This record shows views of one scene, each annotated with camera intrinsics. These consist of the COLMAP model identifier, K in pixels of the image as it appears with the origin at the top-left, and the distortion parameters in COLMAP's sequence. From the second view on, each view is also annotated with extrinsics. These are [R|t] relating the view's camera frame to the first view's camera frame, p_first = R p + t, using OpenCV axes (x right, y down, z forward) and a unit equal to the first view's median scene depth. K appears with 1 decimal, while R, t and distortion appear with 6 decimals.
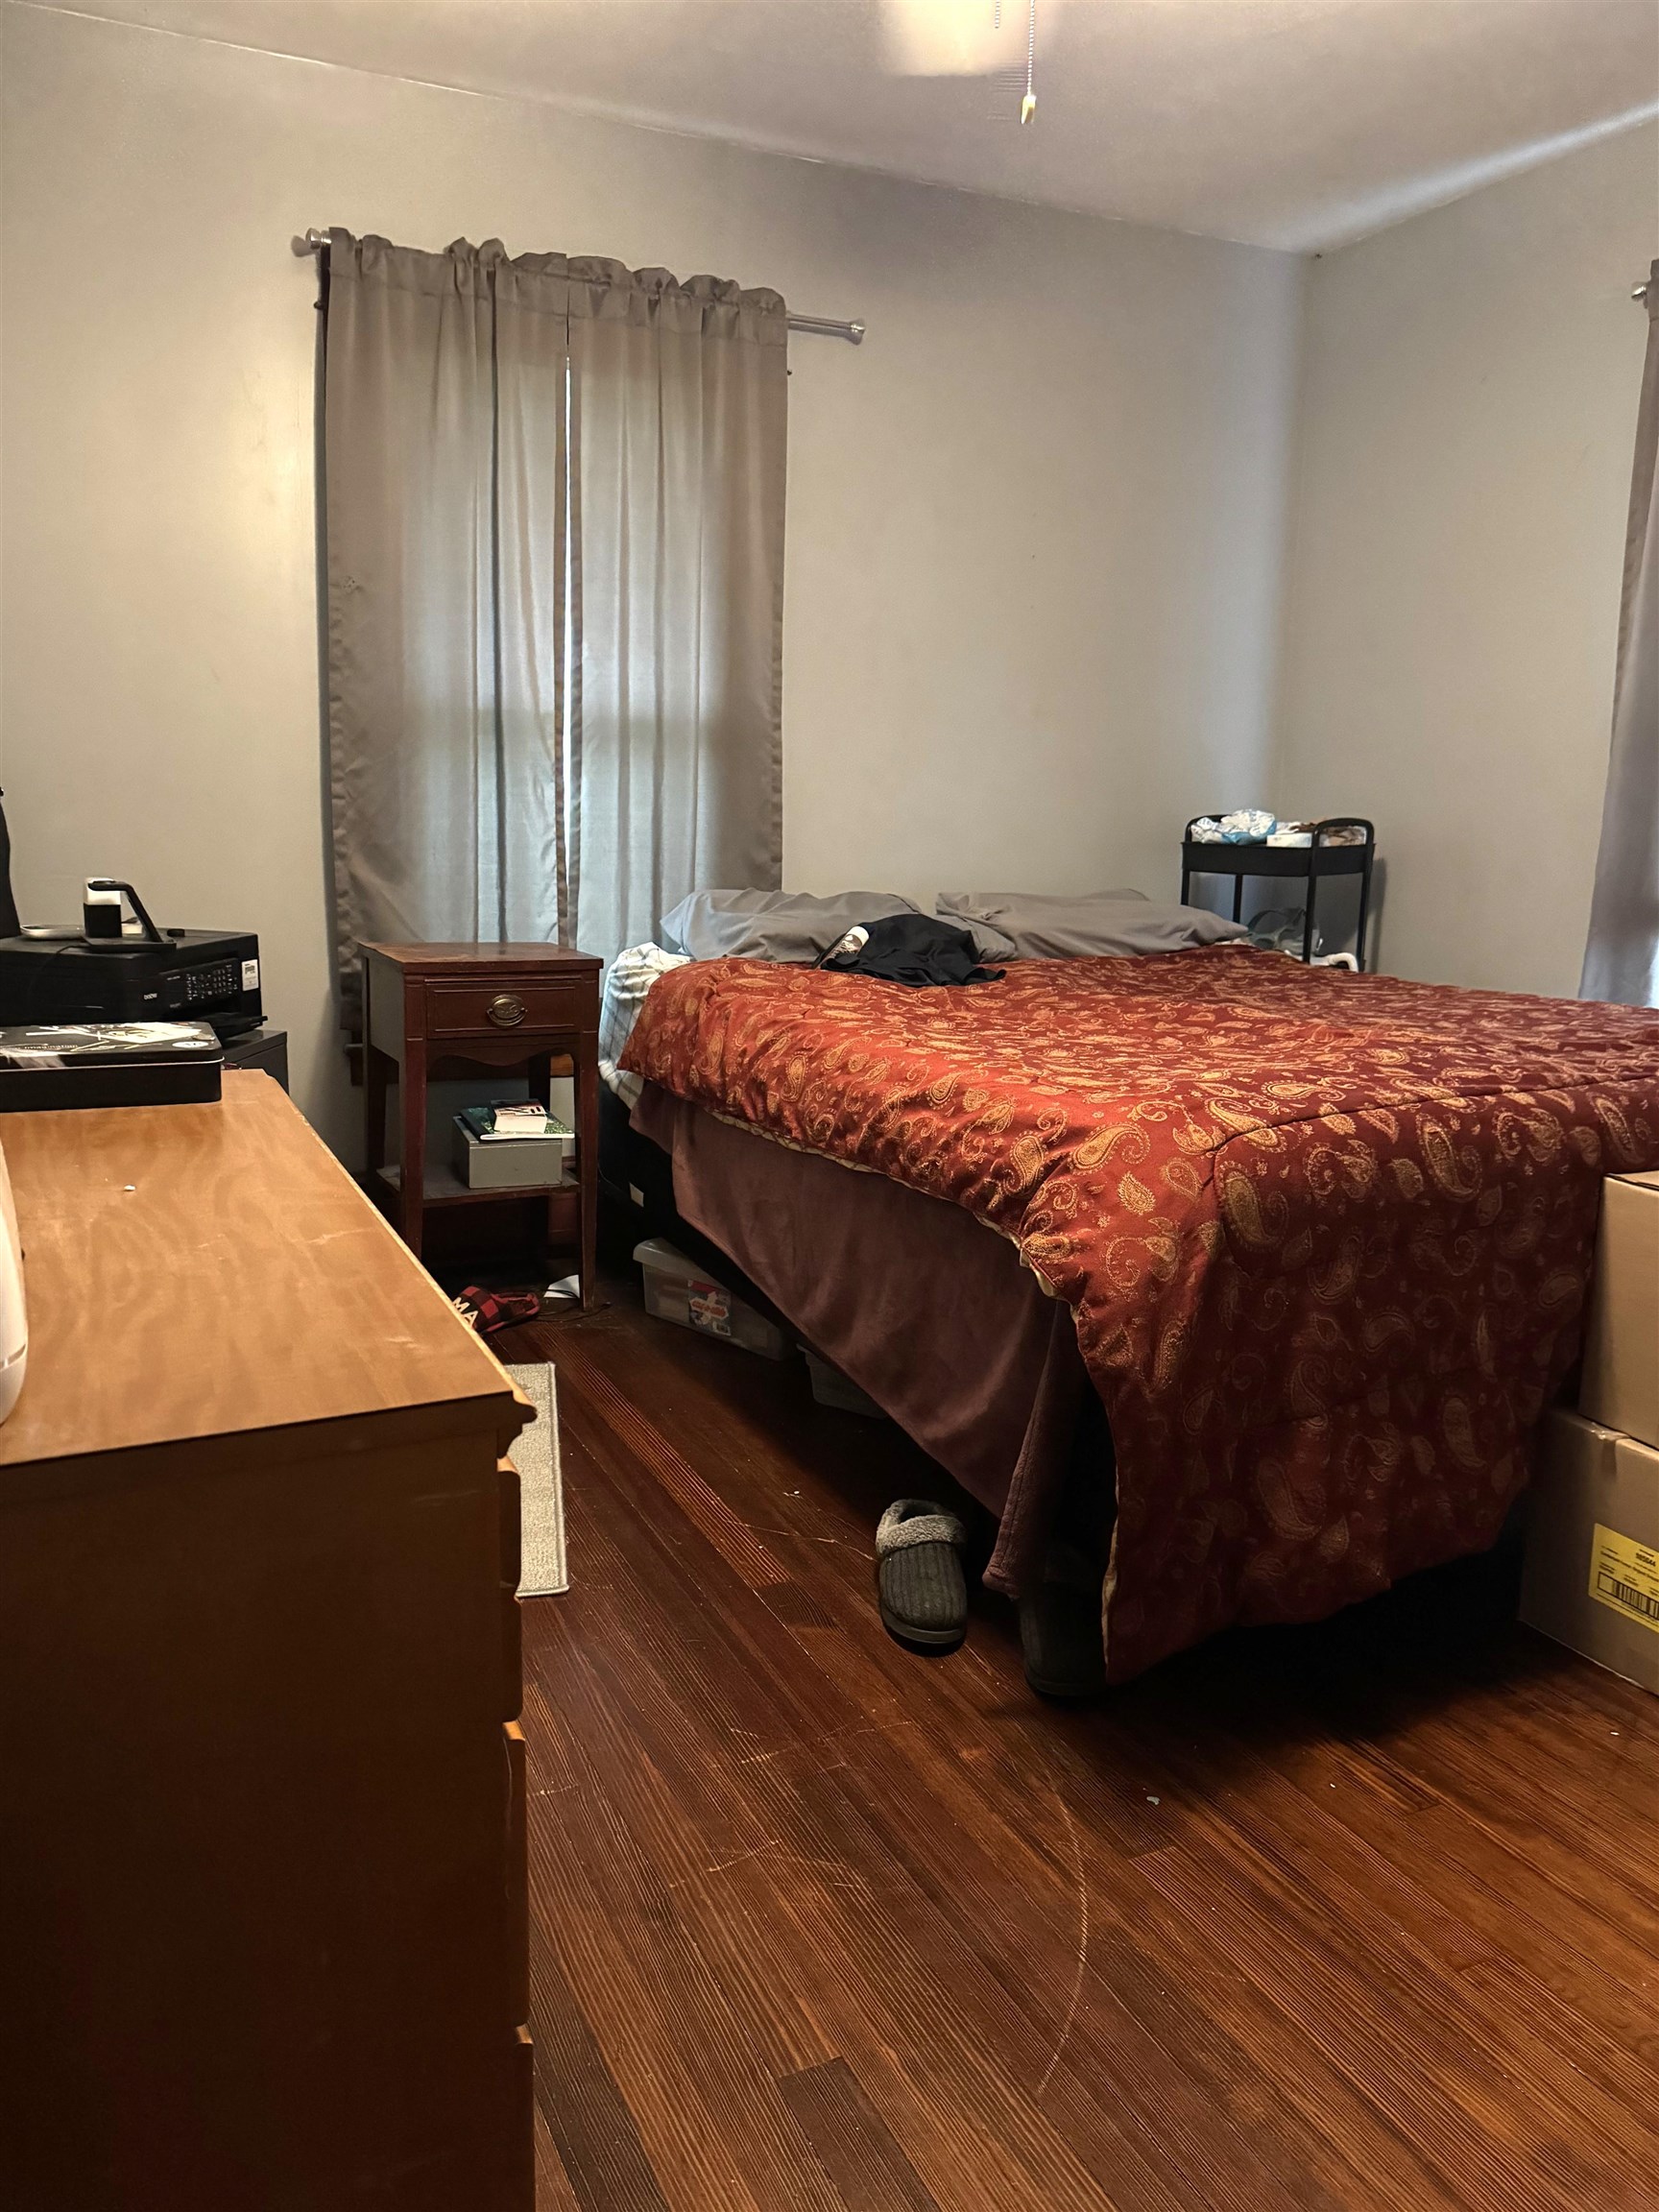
lens RADIAL K [[1645.5, 0, 829.5], [0, 1645.5, 1106.0], [0, 0, 1]] dist [0.136643, -0.289129]
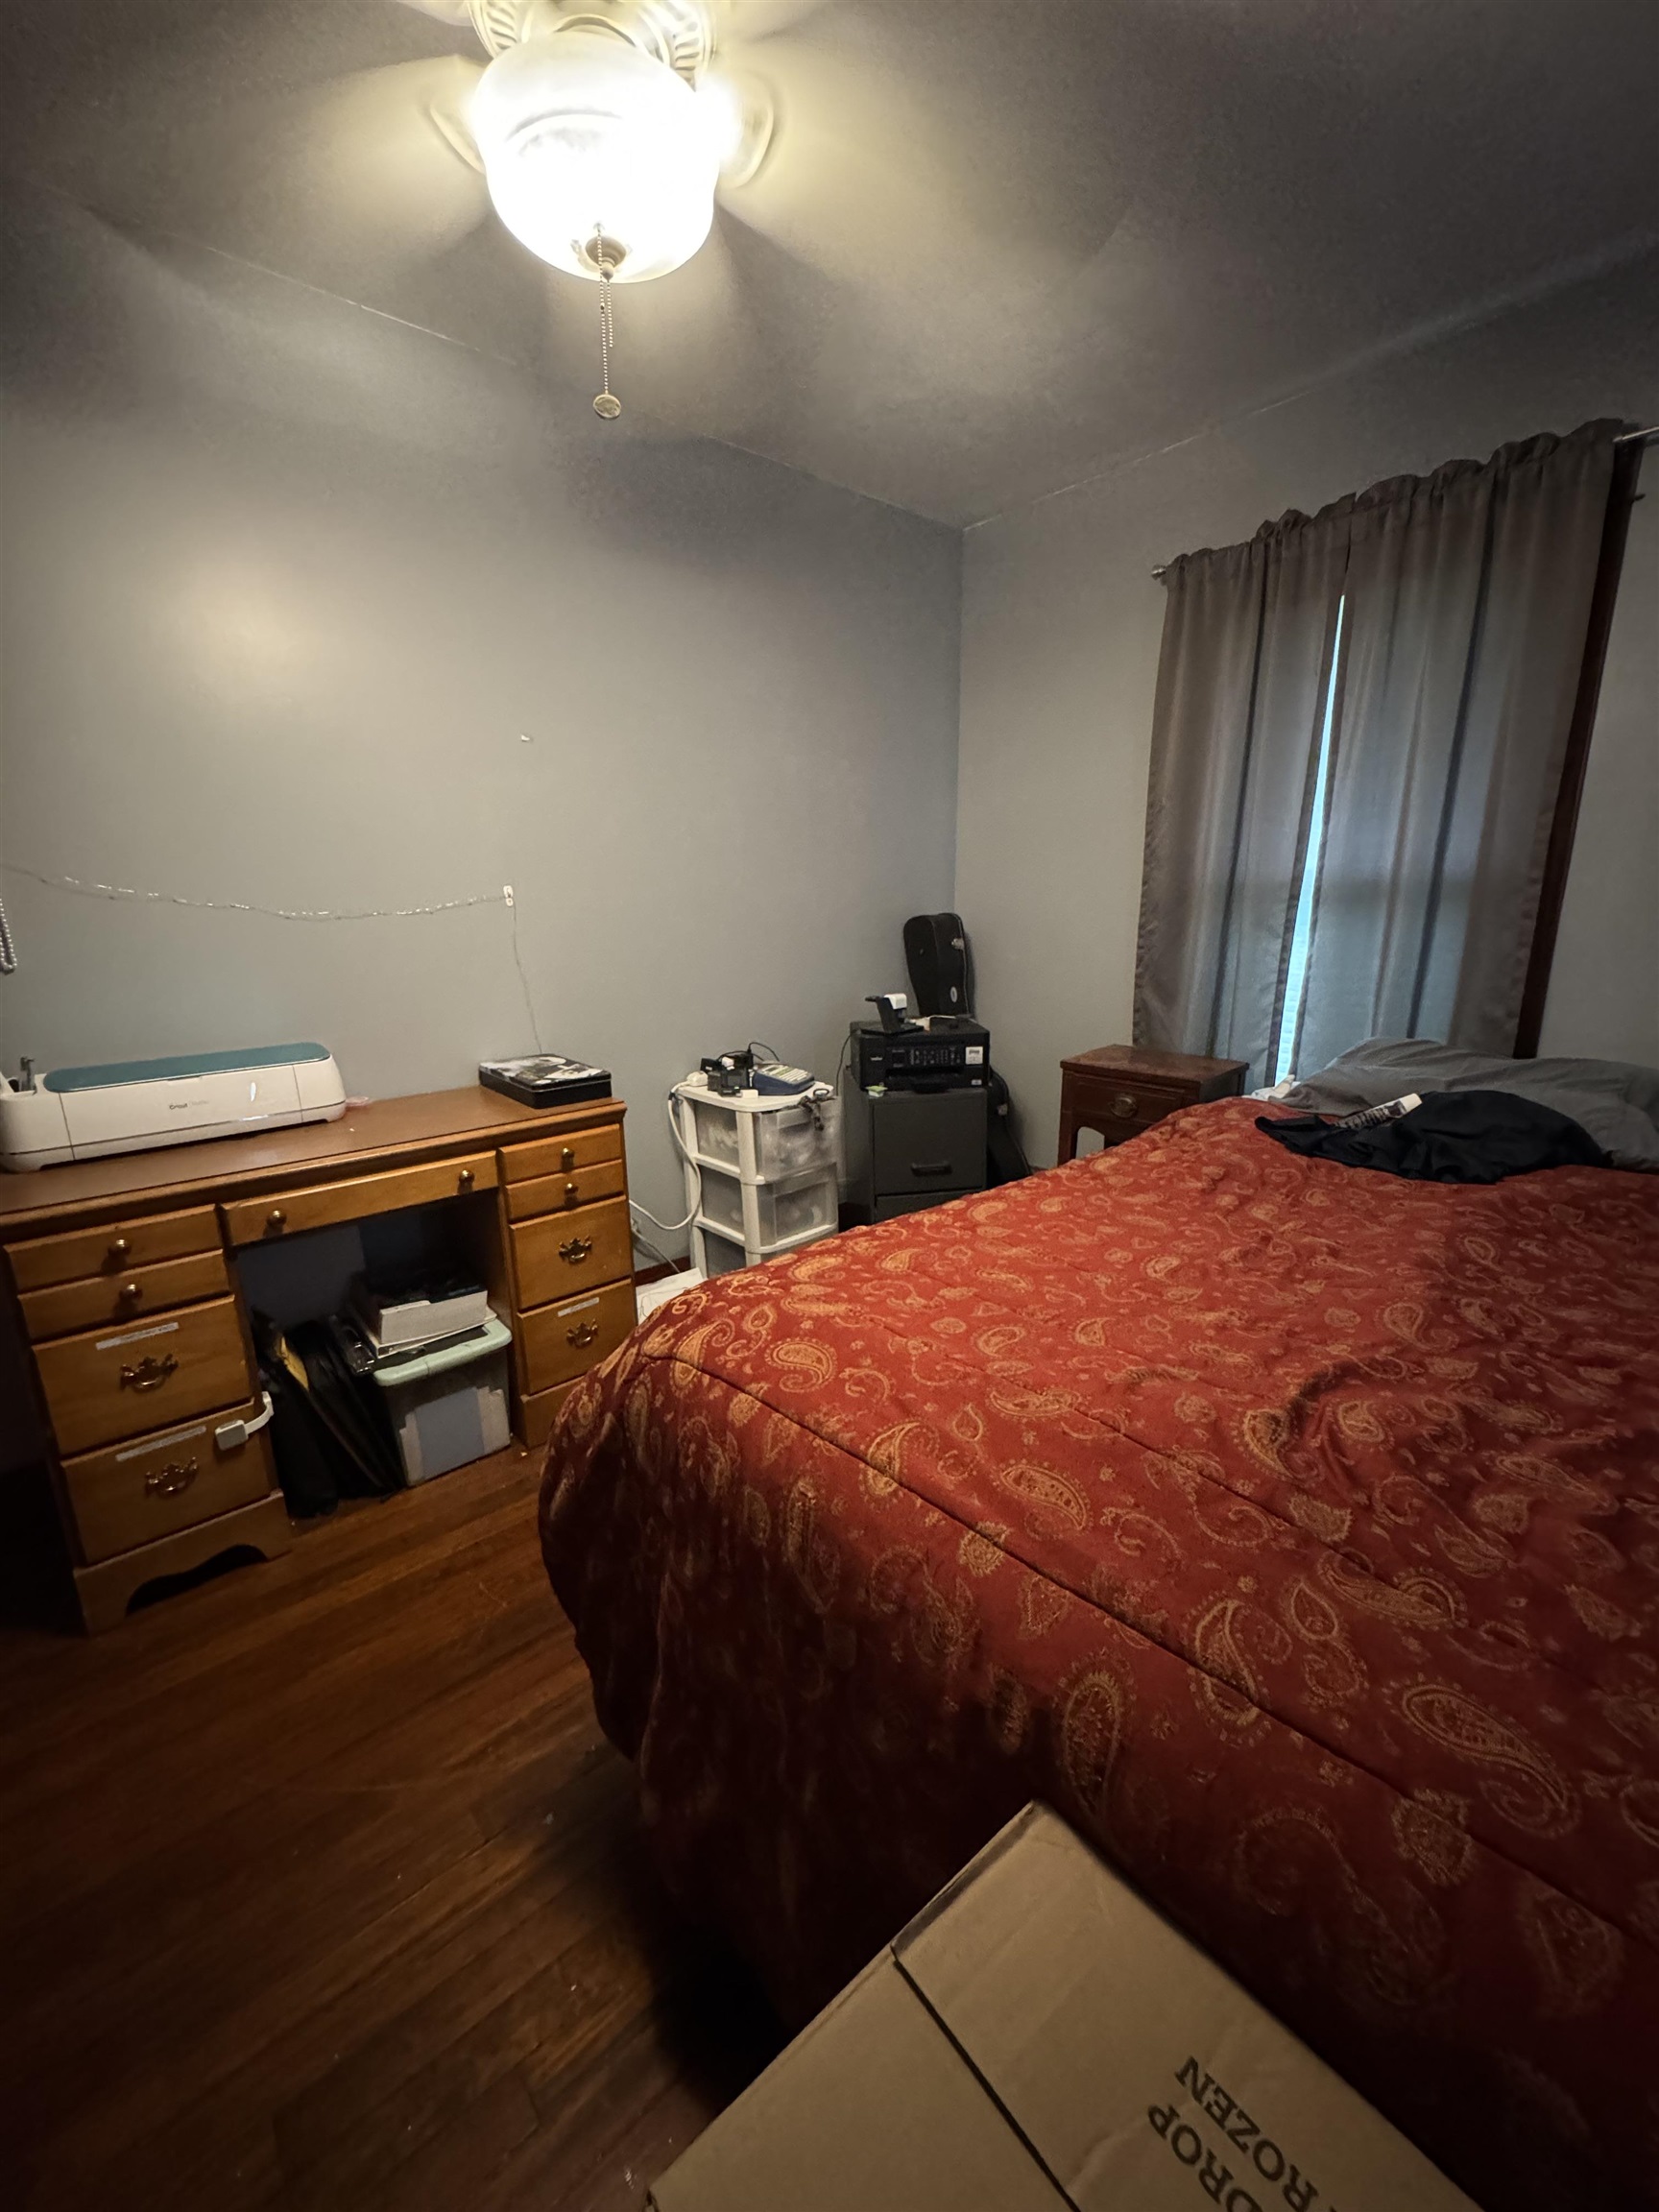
lens RADIAL K [[892.0, 0, 841.0], [0, 892.0, 1095.4], [0, 0, 1]] dist [0.000475, 0.008744]
pose [[0.275910, 0.188716, -0.942475, 0.437652], [-0.161129, 0.975742, 0.148207, -0.135973], [0.947582, 0.110969, 0.299625, 0.536603]]
